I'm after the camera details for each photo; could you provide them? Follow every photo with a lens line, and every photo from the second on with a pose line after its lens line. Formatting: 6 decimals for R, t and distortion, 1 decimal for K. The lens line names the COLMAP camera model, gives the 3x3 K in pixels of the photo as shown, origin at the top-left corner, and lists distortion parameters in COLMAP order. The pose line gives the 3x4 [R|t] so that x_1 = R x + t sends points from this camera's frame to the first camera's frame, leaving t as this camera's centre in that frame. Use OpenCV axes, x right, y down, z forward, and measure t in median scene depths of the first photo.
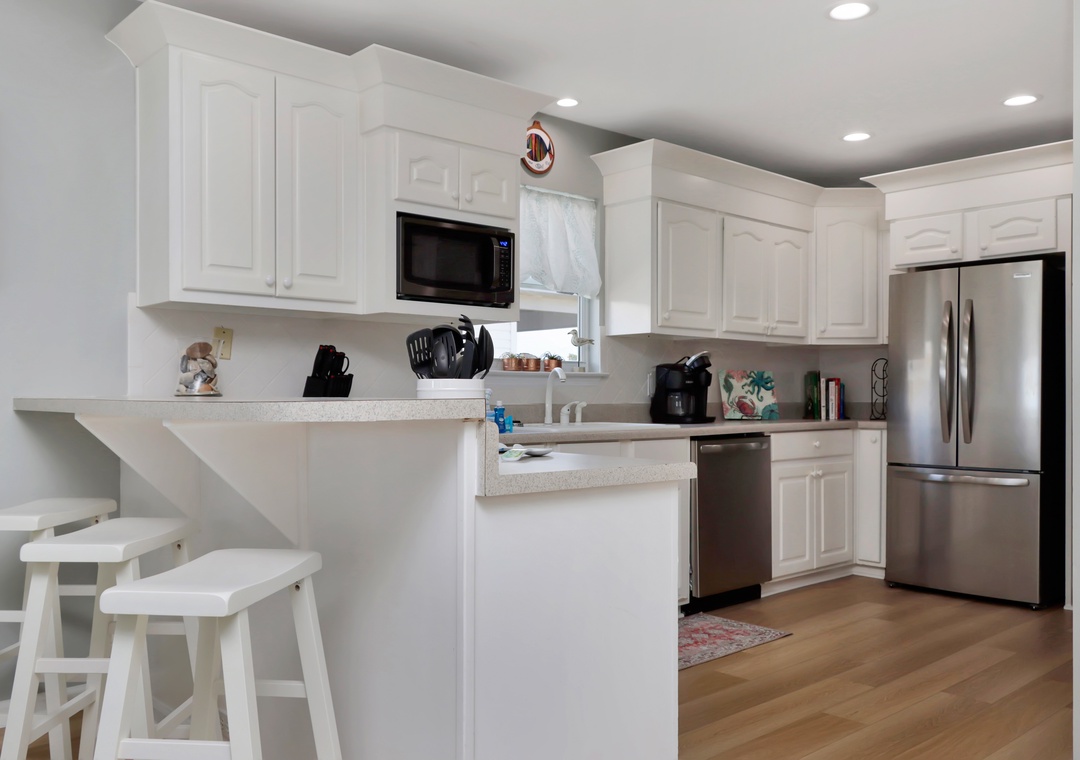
lens RADIAL K [[952.6, 0, 537.0], [0, 952.6, 412.1], [0, 0, 1]] dist [0.003960, -0.000092]
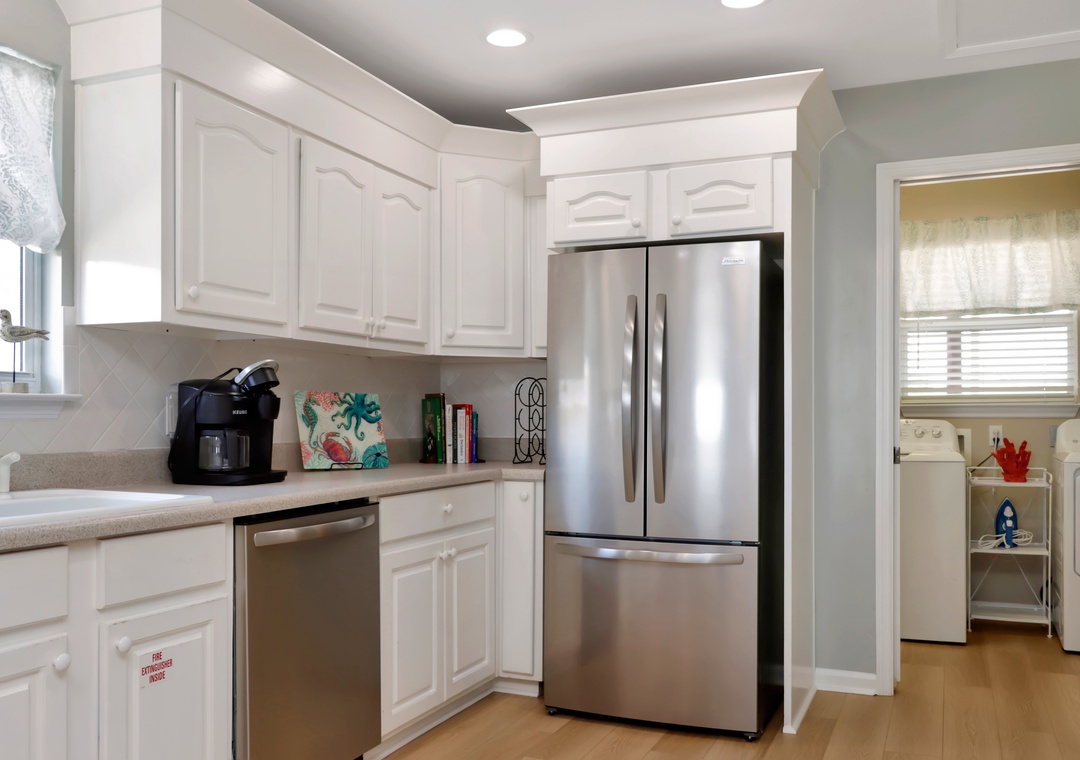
lens RADIAL K [[952.6, 0, 537.0], [0, 952.6, 412.1], [0, 0, 1]] dist [0.003960, -0.000092]
pose [[0.912286, 0.003467, 0.409538, 0.083353], [0.003989, 0.999842, -0.017350, -0.019675], [-0.409534, 0.017462, 0.912128, 0.380638]]
